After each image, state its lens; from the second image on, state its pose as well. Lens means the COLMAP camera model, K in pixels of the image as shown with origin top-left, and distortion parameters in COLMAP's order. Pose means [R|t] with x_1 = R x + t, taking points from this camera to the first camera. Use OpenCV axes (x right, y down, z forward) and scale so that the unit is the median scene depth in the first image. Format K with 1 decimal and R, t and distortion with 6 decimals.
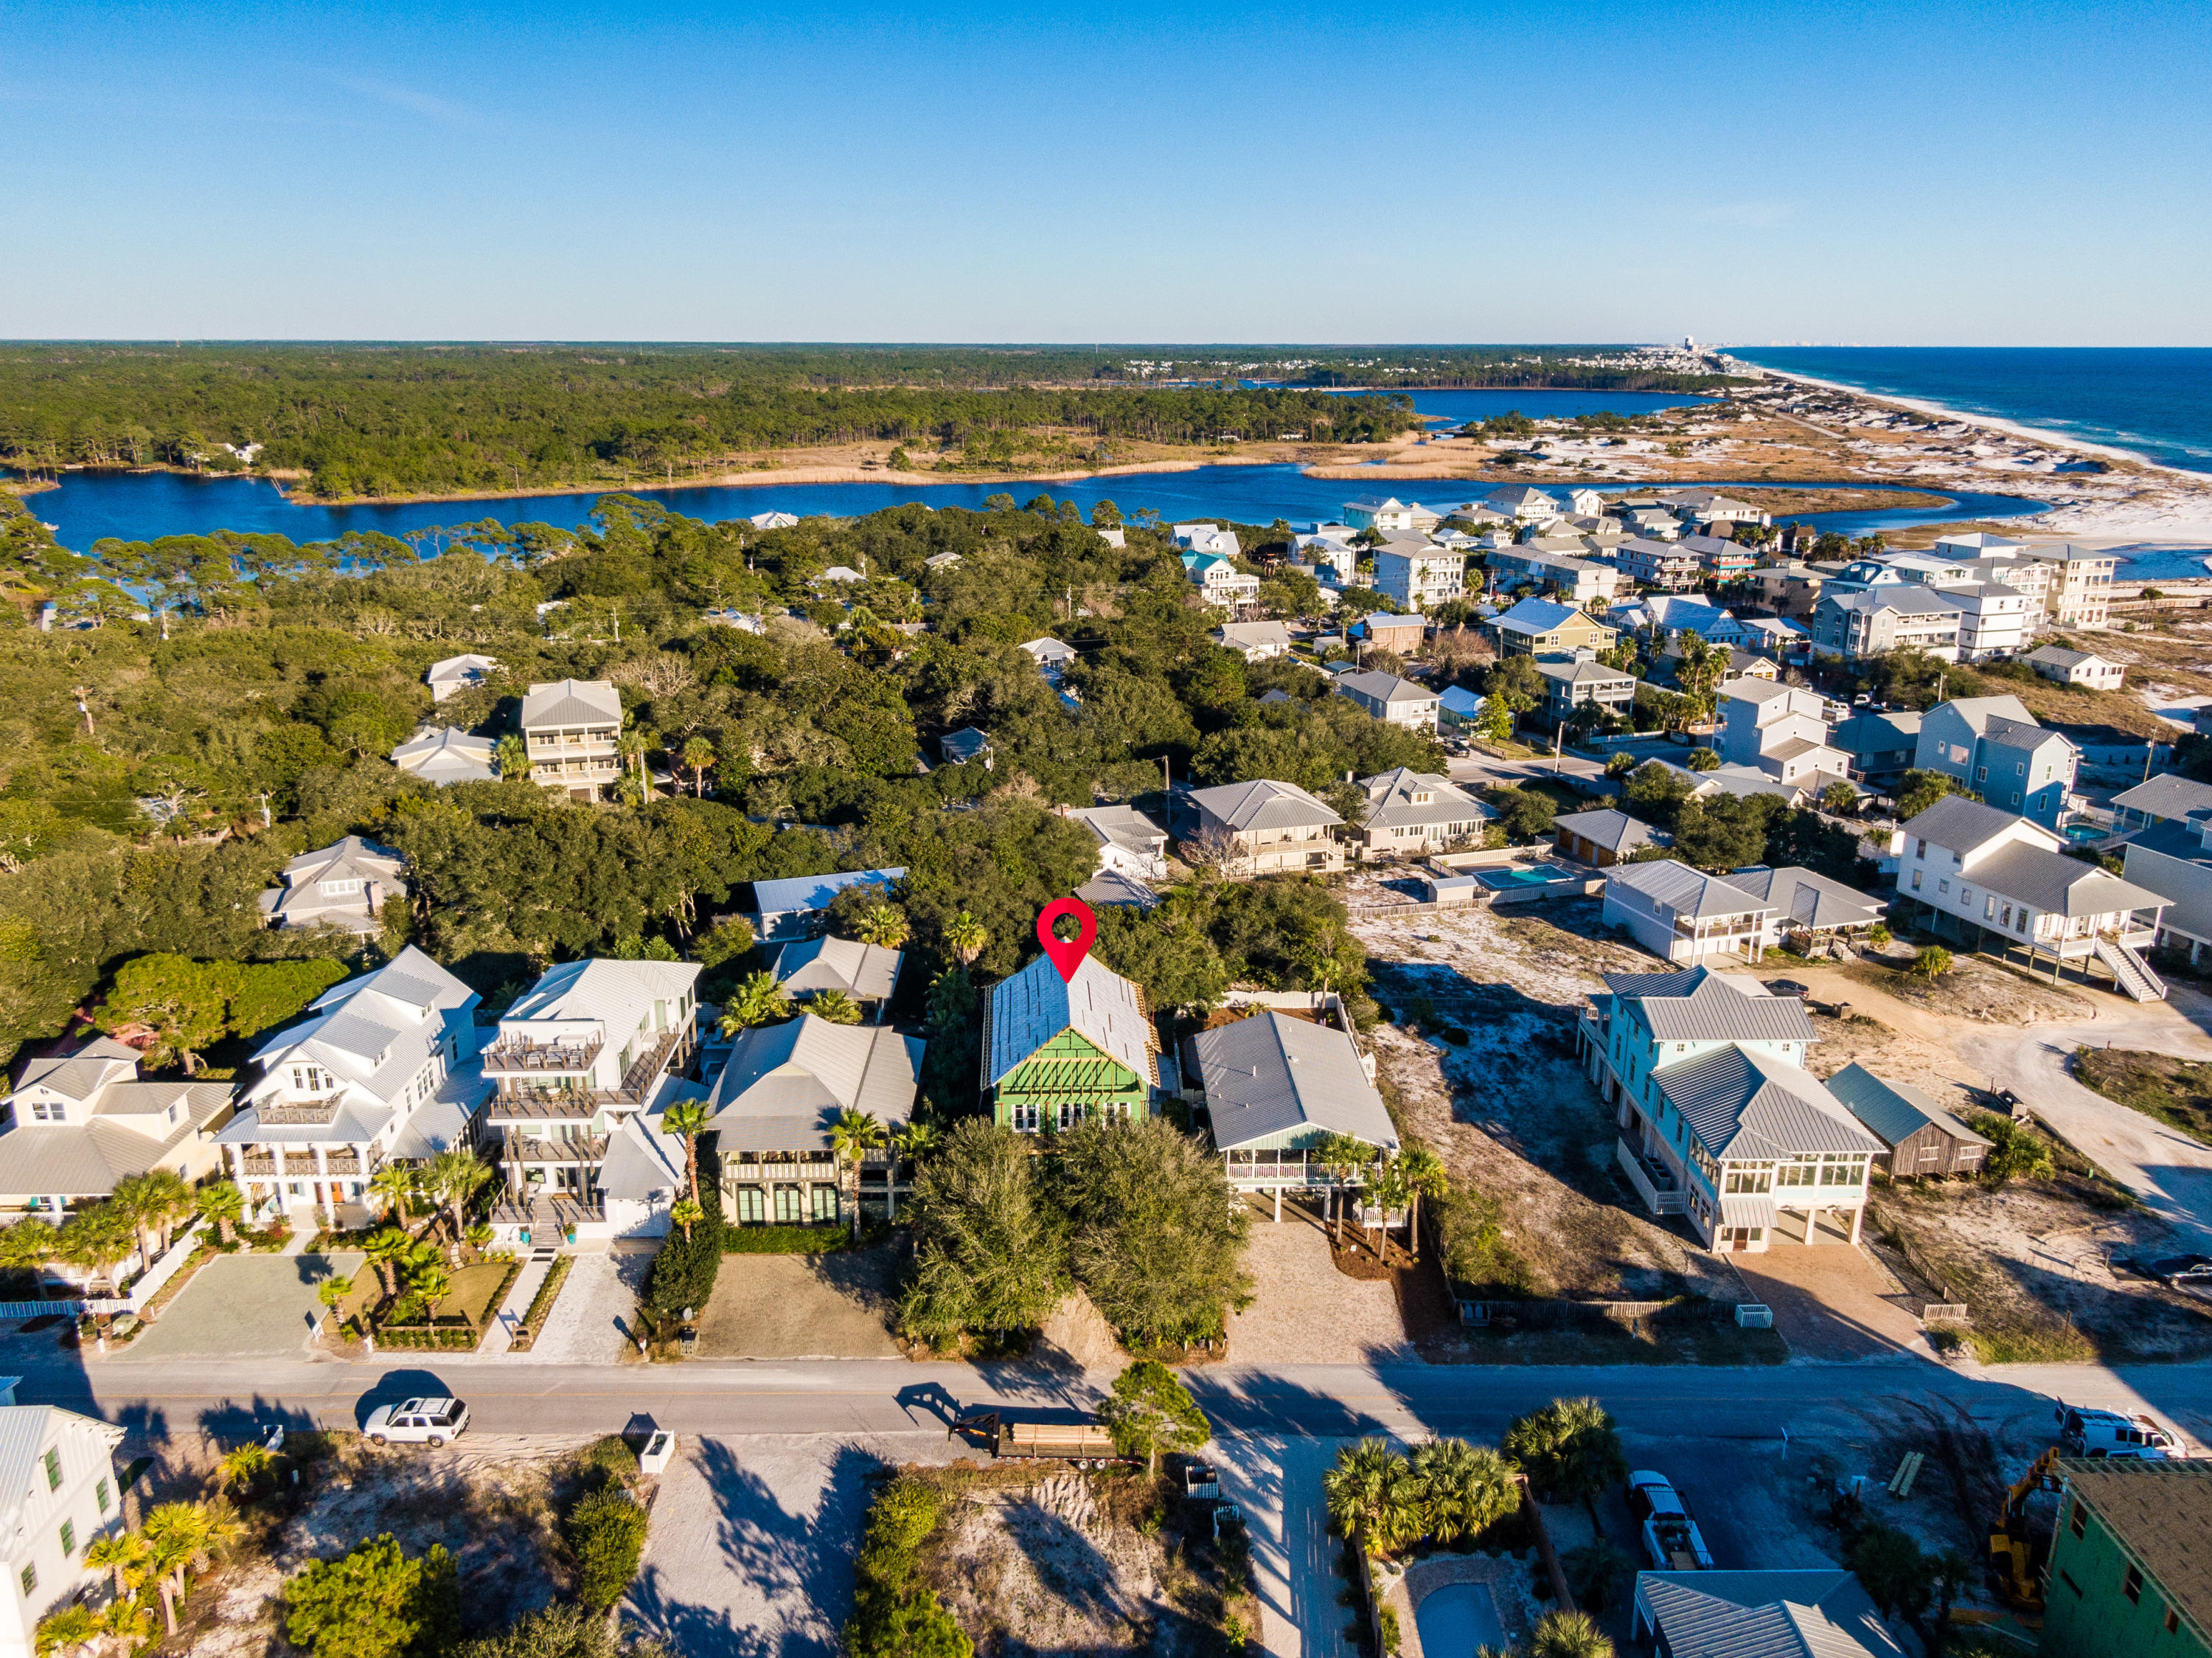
lens RADIAL K [[1593.4, 0, 1096.6], [0, 1593.4, 809.3], [0, 0, 1]] dist [0.043506, -0.063451]
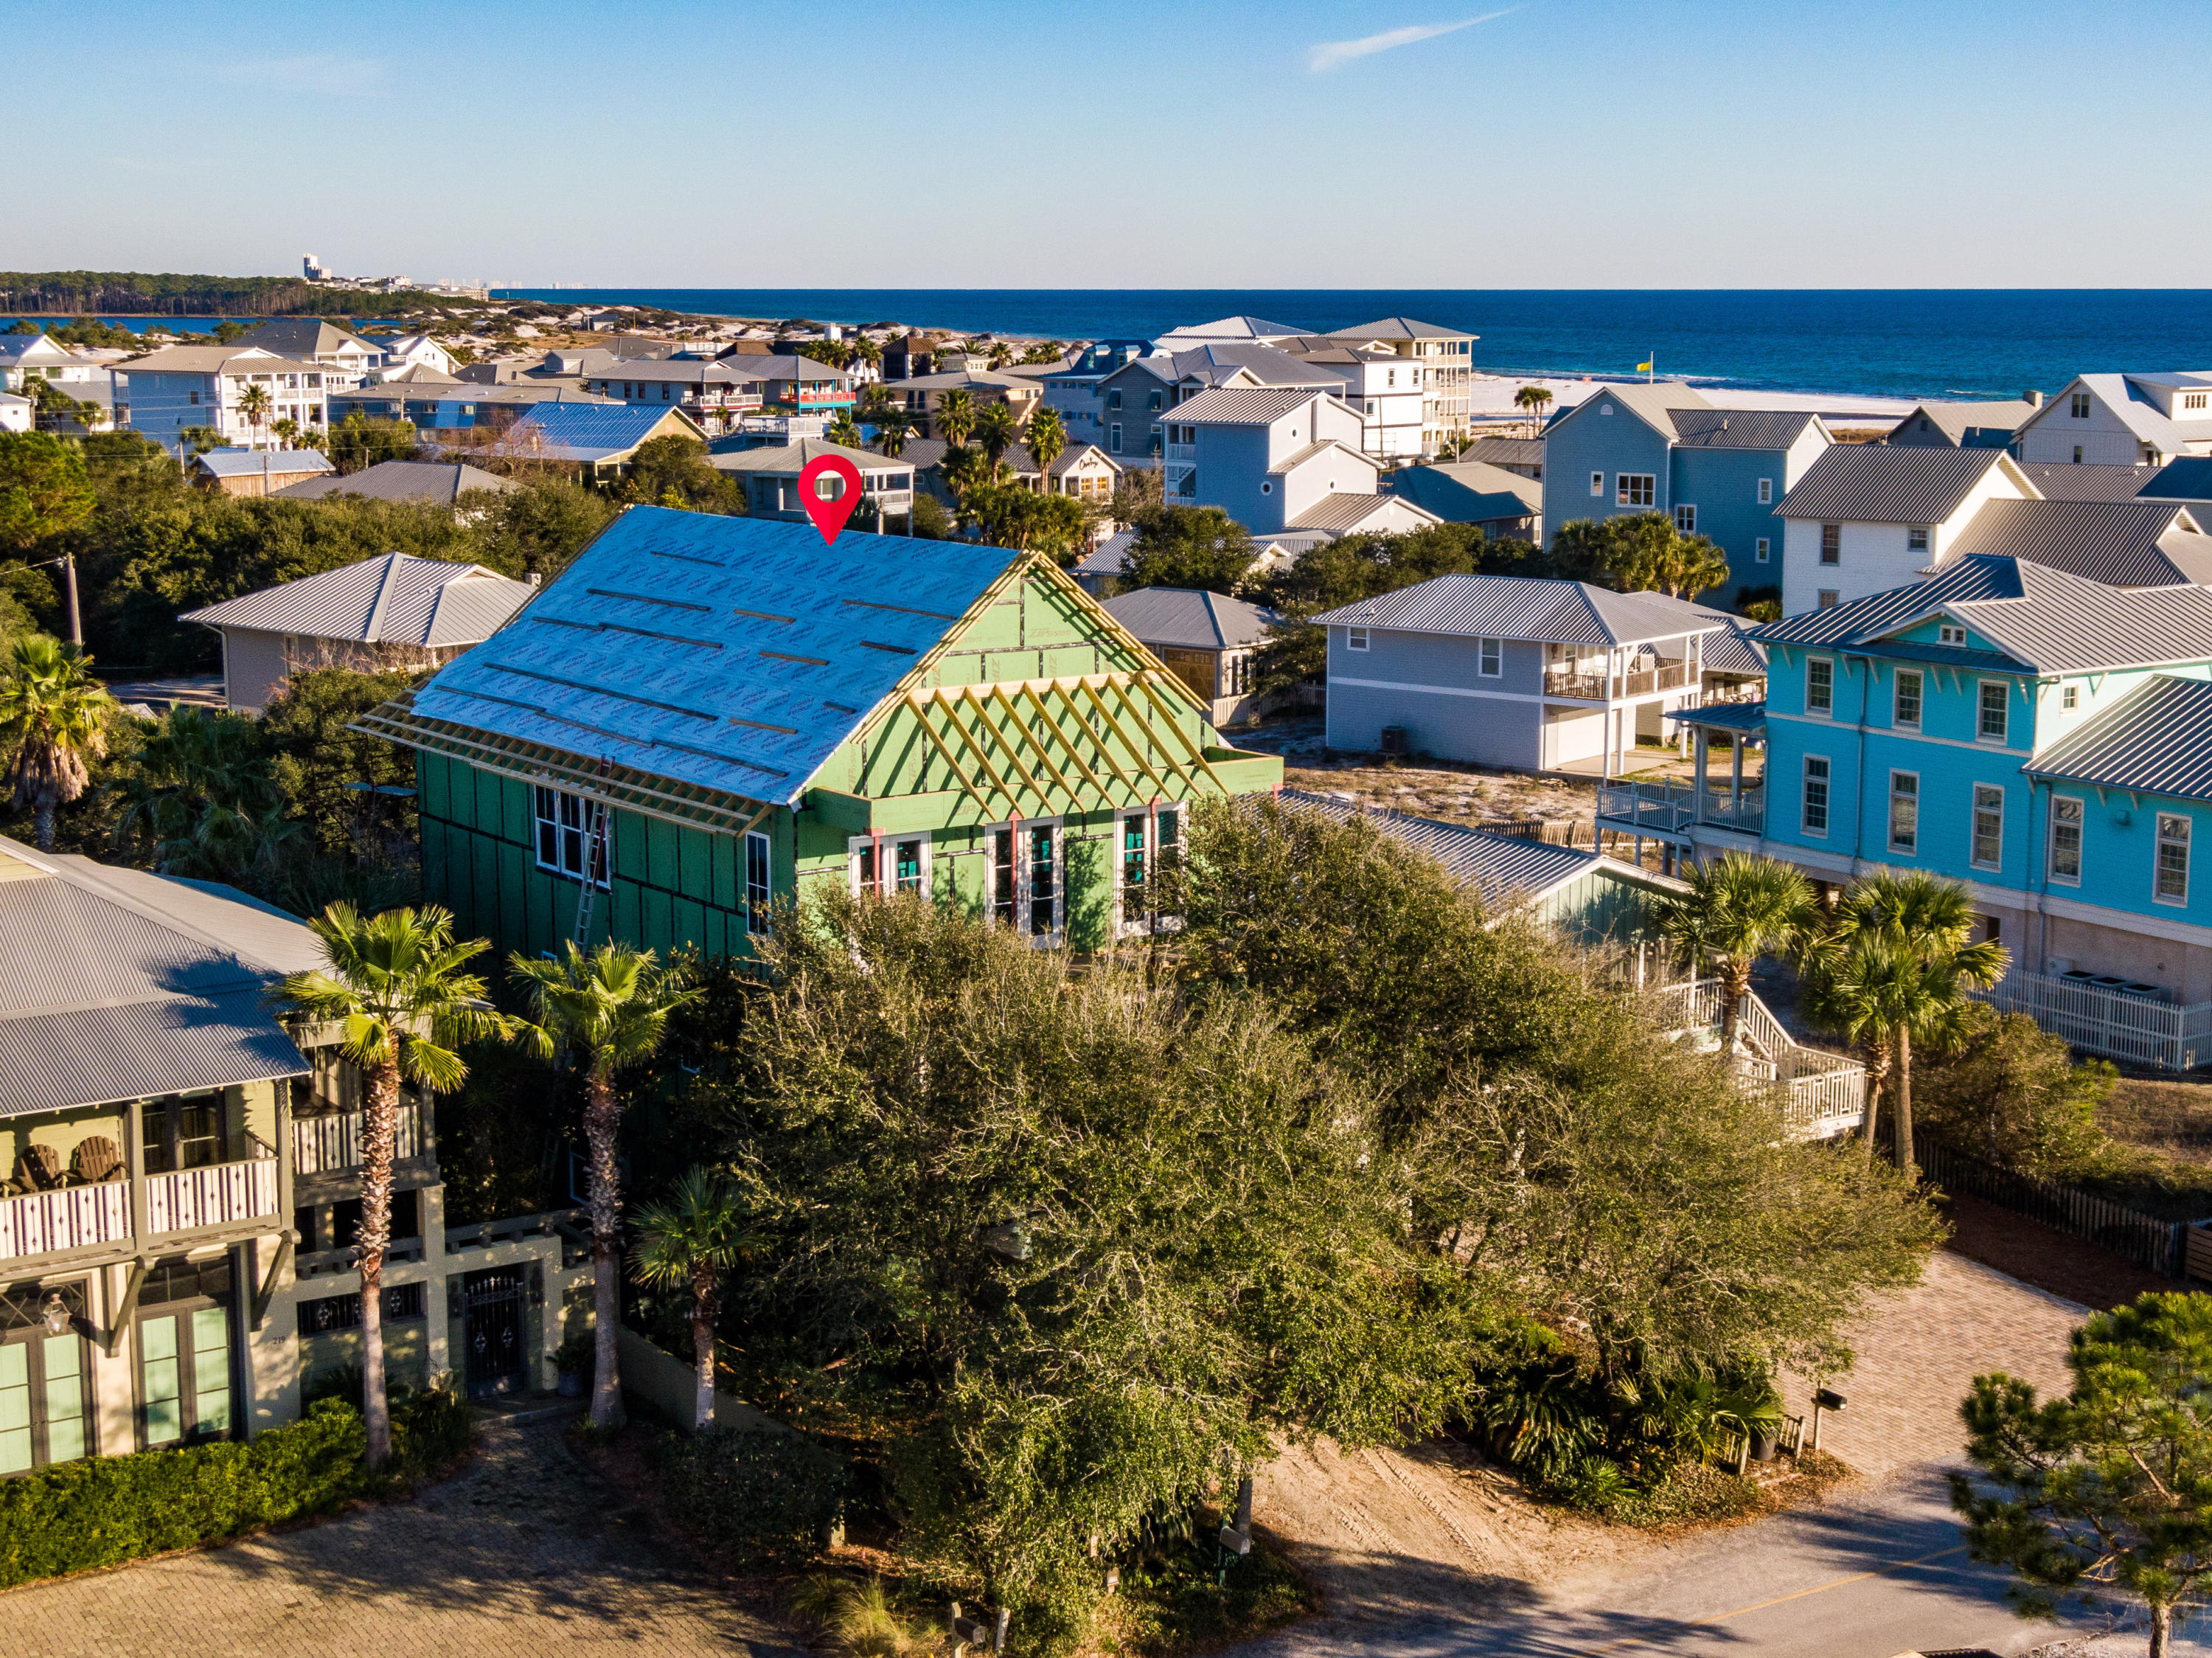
lens RADIAL K [[3163.2, 0, 1087.4], [0, 3163.2, 828.1], [0, 0, 1]] dist [0.048542, -0.022051]
pose [[0.838888, -0.088060, 0.537133, -0.312062], [0.144127, 0.987539, -0.063194, 0.214304], [-0.524875, 0.130428, 0.841127, 0.490947]]
